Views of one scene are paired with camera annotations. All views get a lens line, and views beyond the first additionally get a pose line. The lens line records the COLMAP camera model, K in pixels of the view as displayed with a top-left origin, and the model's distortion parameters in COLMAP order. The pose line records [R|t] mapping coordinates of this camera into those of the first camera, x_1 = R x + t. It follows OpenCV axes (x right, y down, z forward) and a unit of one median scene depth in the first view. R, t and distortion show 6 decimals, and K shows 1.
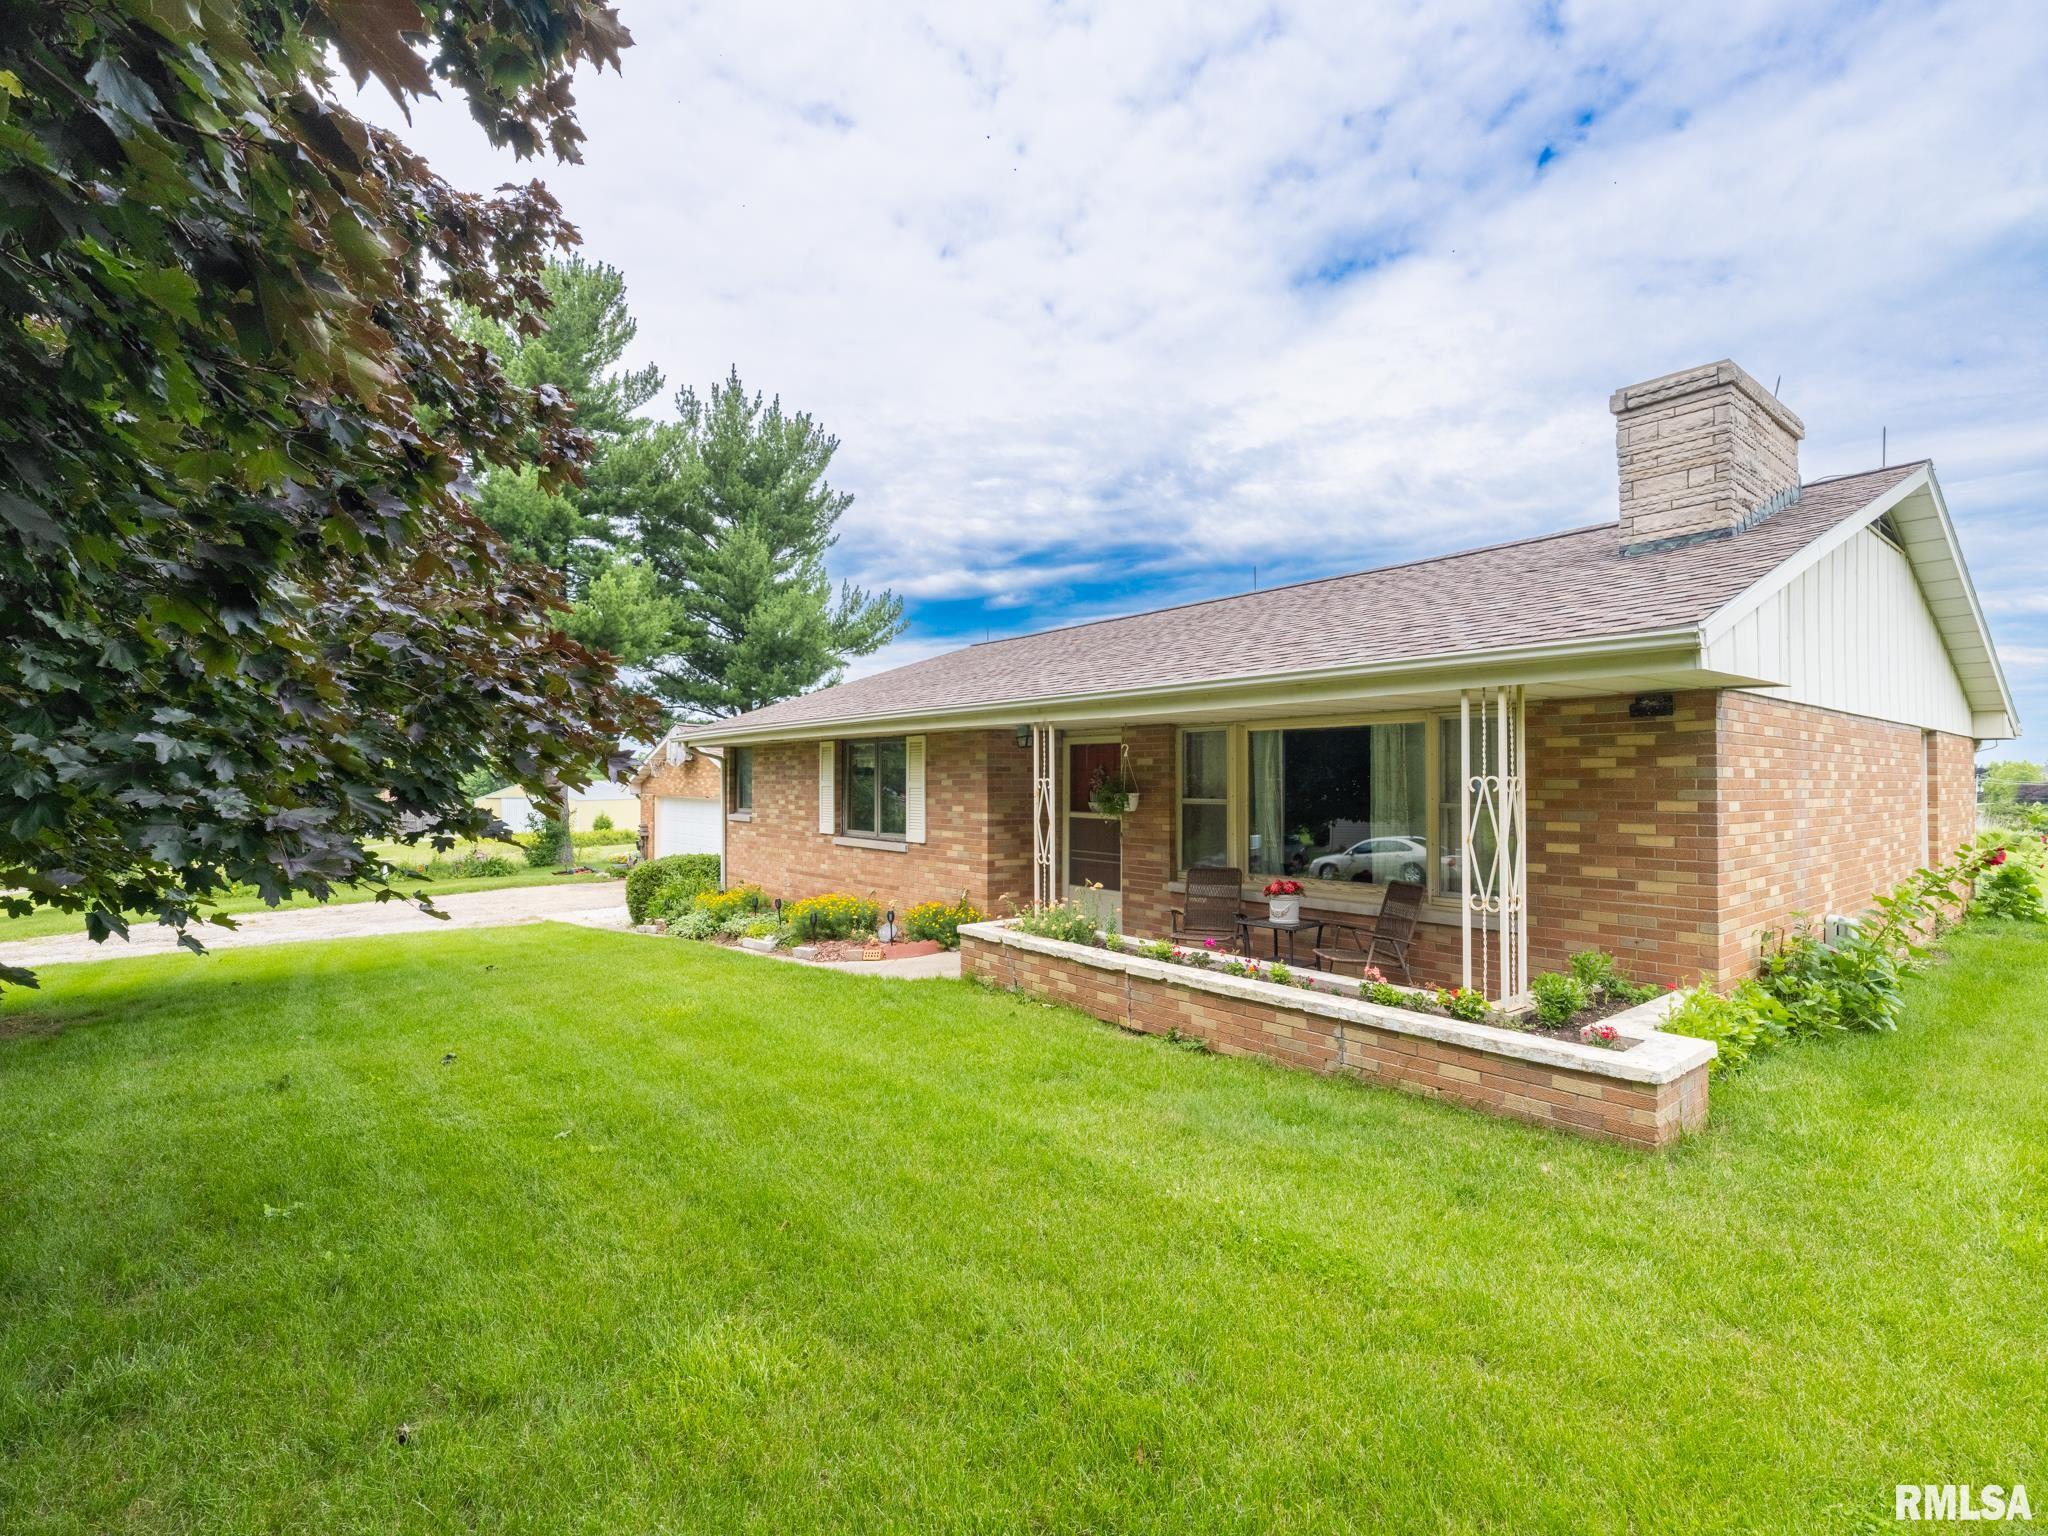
lens RADIAL K [[912.0, 0, 1024.0], [0, 912.0, 768.0], [0, 0, 1]] dist [-0.002097, 0.000203]
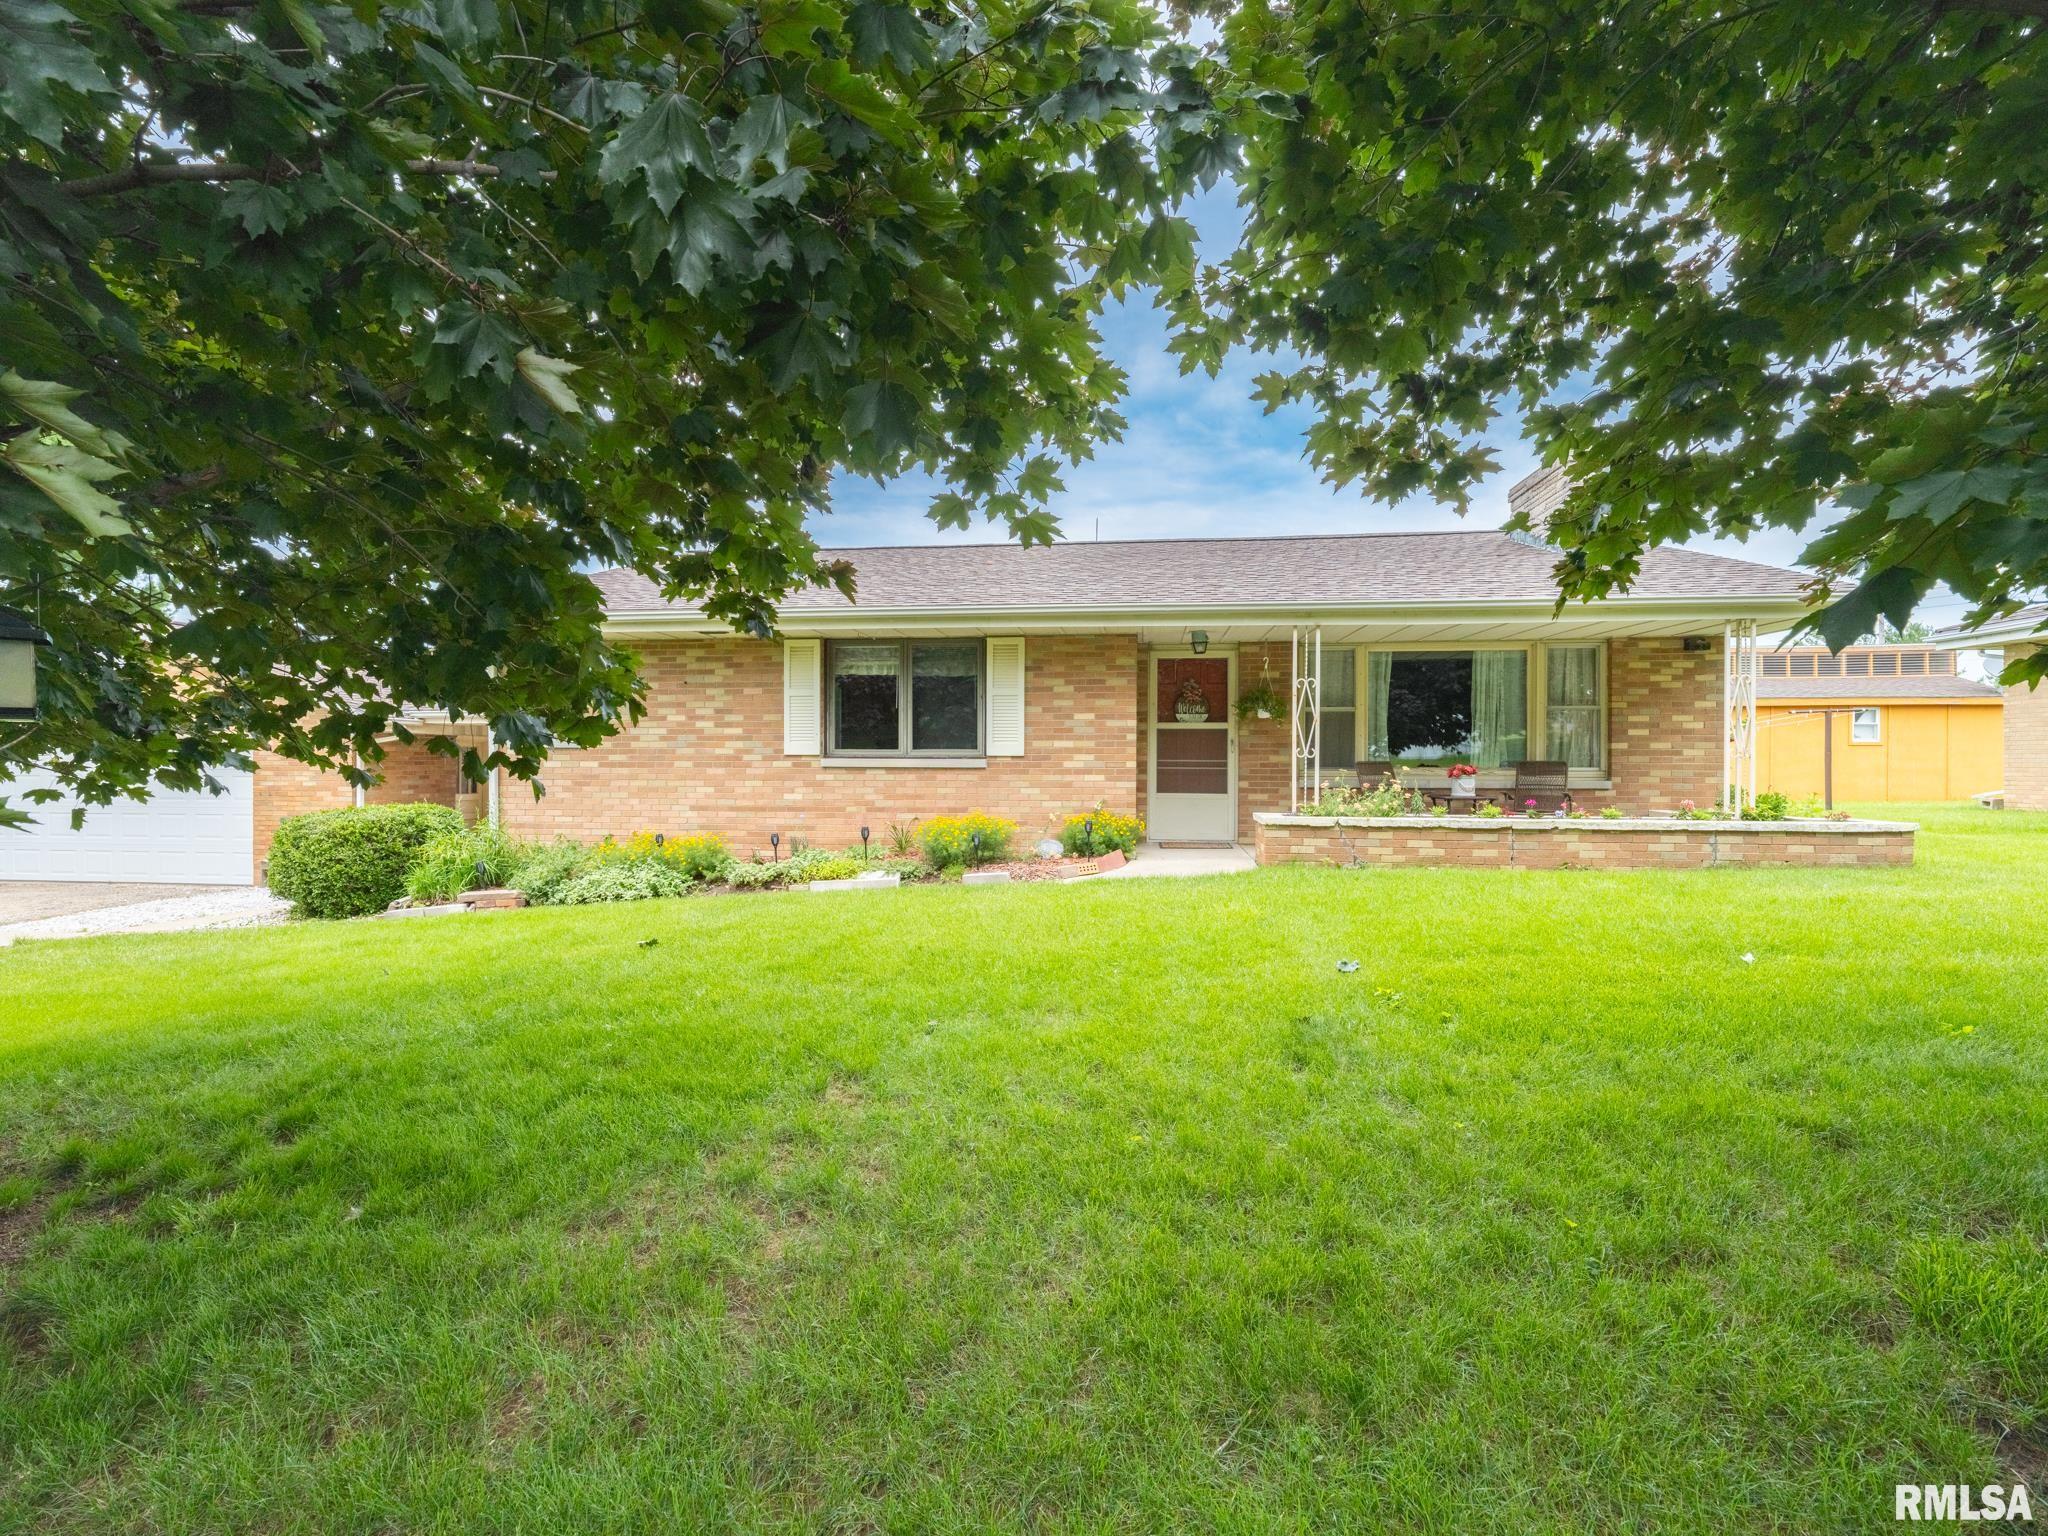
lens RADIAL K [[912.0, 0, 1024.0], [0, 912.0, 768.0], [0, 0, 1]] dist [-0.002097, 0.000203]
pose [[0.729496, -0.007057, 0.683948, -1.252711], [-0.012477, 0.999643, 0.023622, 0.124914], [-0.683871, -0.025766, 0.729148, 0.570710]]
